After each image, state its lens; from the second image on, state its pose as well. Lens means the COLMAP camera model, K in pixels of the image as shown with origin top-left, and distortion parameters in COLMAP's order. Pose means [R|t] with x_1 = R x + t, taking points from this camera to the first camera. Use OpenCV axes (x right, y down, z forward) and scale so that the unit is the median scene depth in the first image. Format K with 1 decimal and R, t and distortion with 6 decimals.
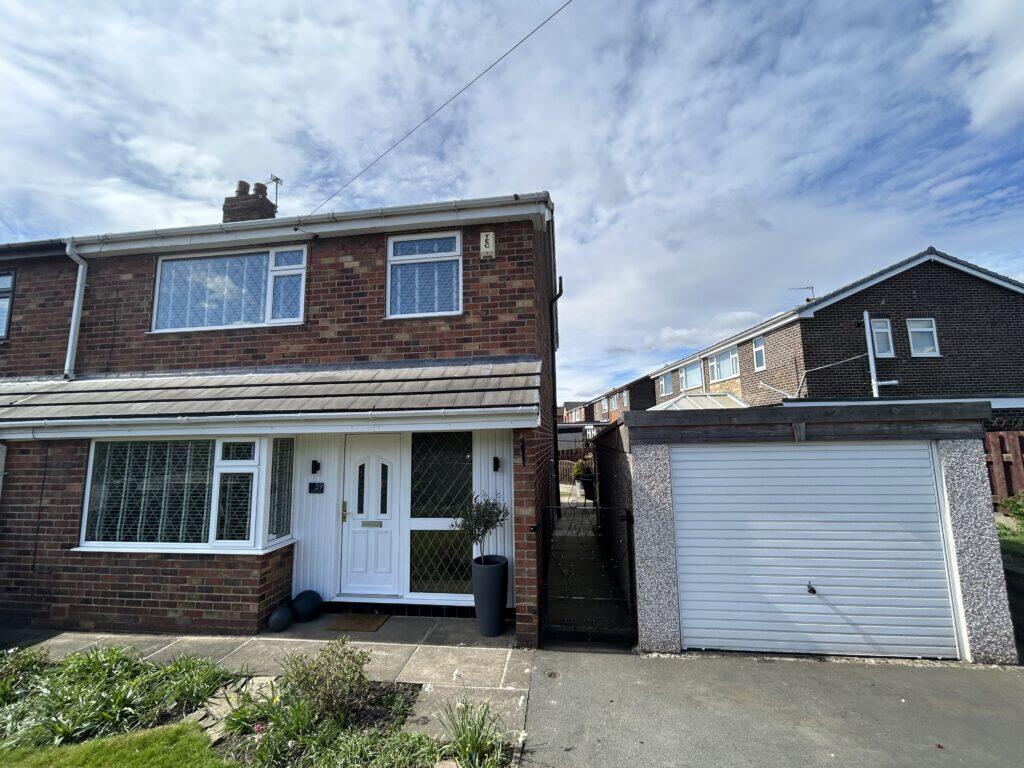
lens RADIAL K [[415.8, 0, 510.4], [0, 415.8, 383.9], [0, 0, 1]] dist [-0.001009, 0.000280]
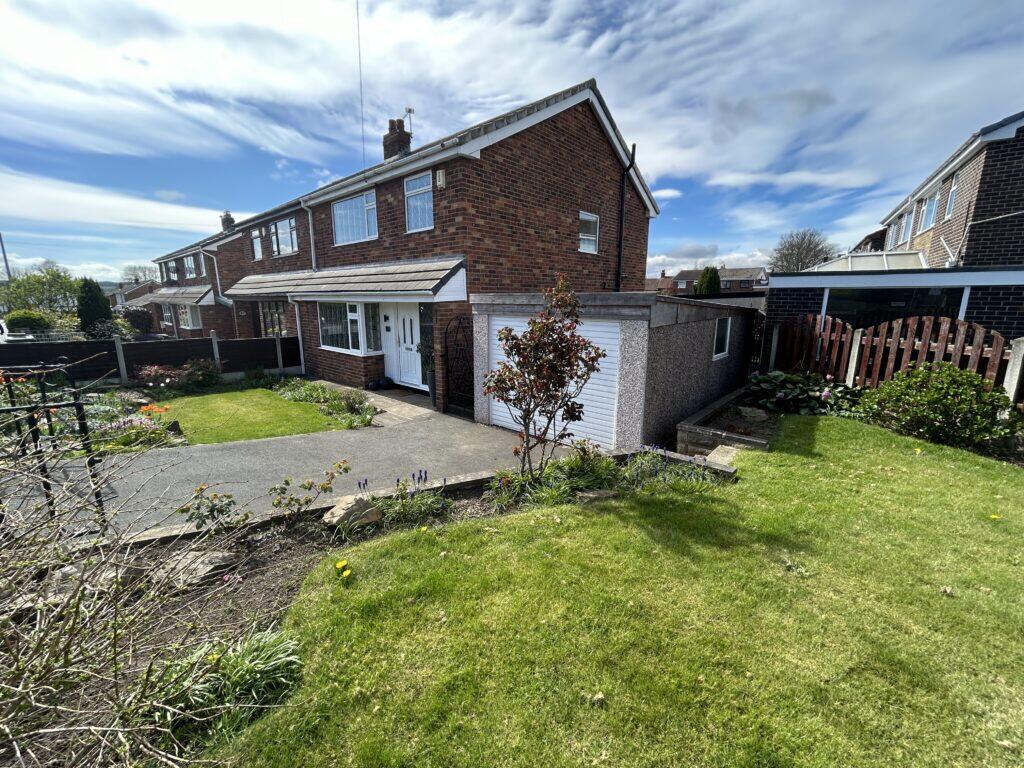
lens RADIAL K [[415.8, 0, 510.4], [0, 415.8, 383.9], [0, 0, 1]] dist [-0.001009, 0.000280]
pose [[0.820853, 0.136053, -0.554699, 1.153788], [0.055788, 0.947469, 0.314944, -0.091414], [0.568409, -0.289468, 0.770142, -0.262407]]
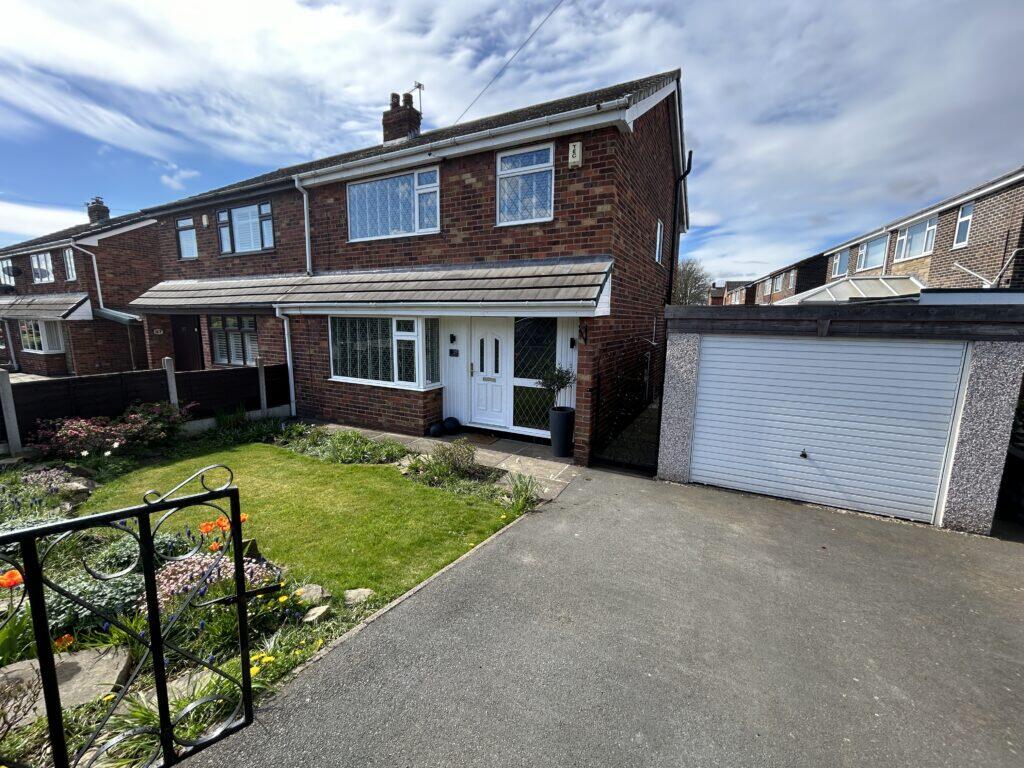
lens RADIAL K [[415.8, 0, 510.4], [0, 415.8, 383.9], [0, 0, 1]] dist [-0.001009, 0.000280]
pose [[0.936442, 0.084487, -0.340497, 0.231448], [0.016008, 0.959266, 0.282049, -0.055298], [0.350457, -0.269573, 0.896945, -0.276154]]
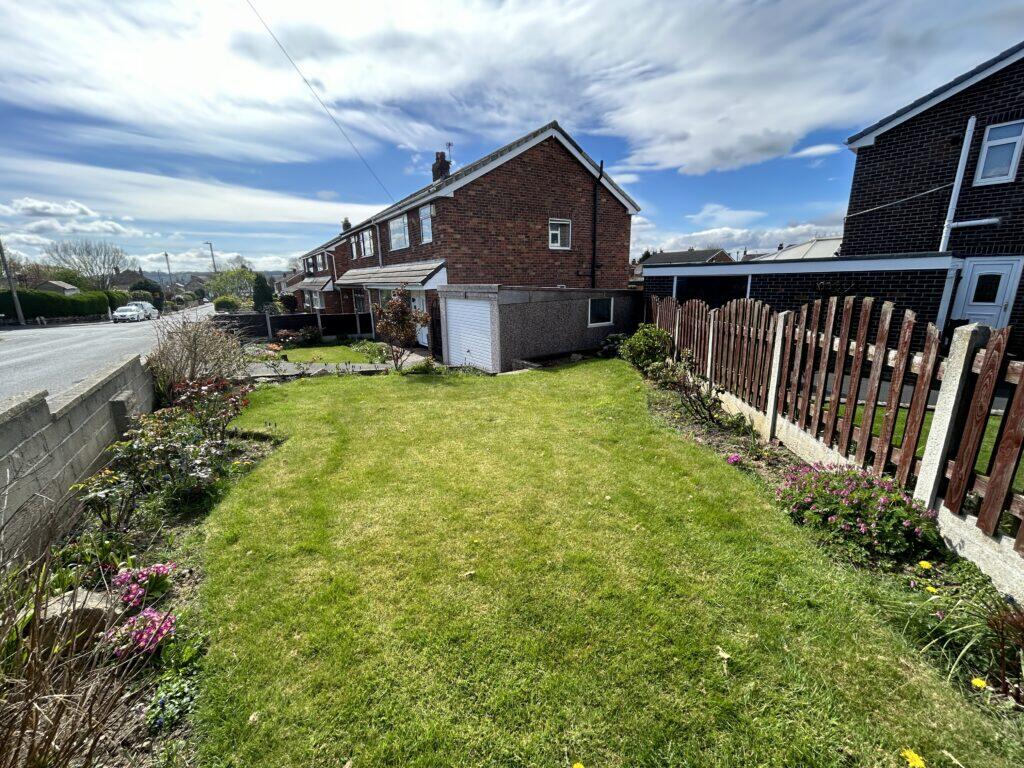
lens RADIAL K [[409.8, 0, 511.8], [0, 409.8, 380.0], [0, 0, 1]] dist [-0.000129, -0.000047]
pose [[0.649111, 0.189866, -0.736618, 2.257129], [0.104739, 0.936820, 0.333765, -0.166262], [0.753449, -0.293803, 0.588213, -0.348649]]
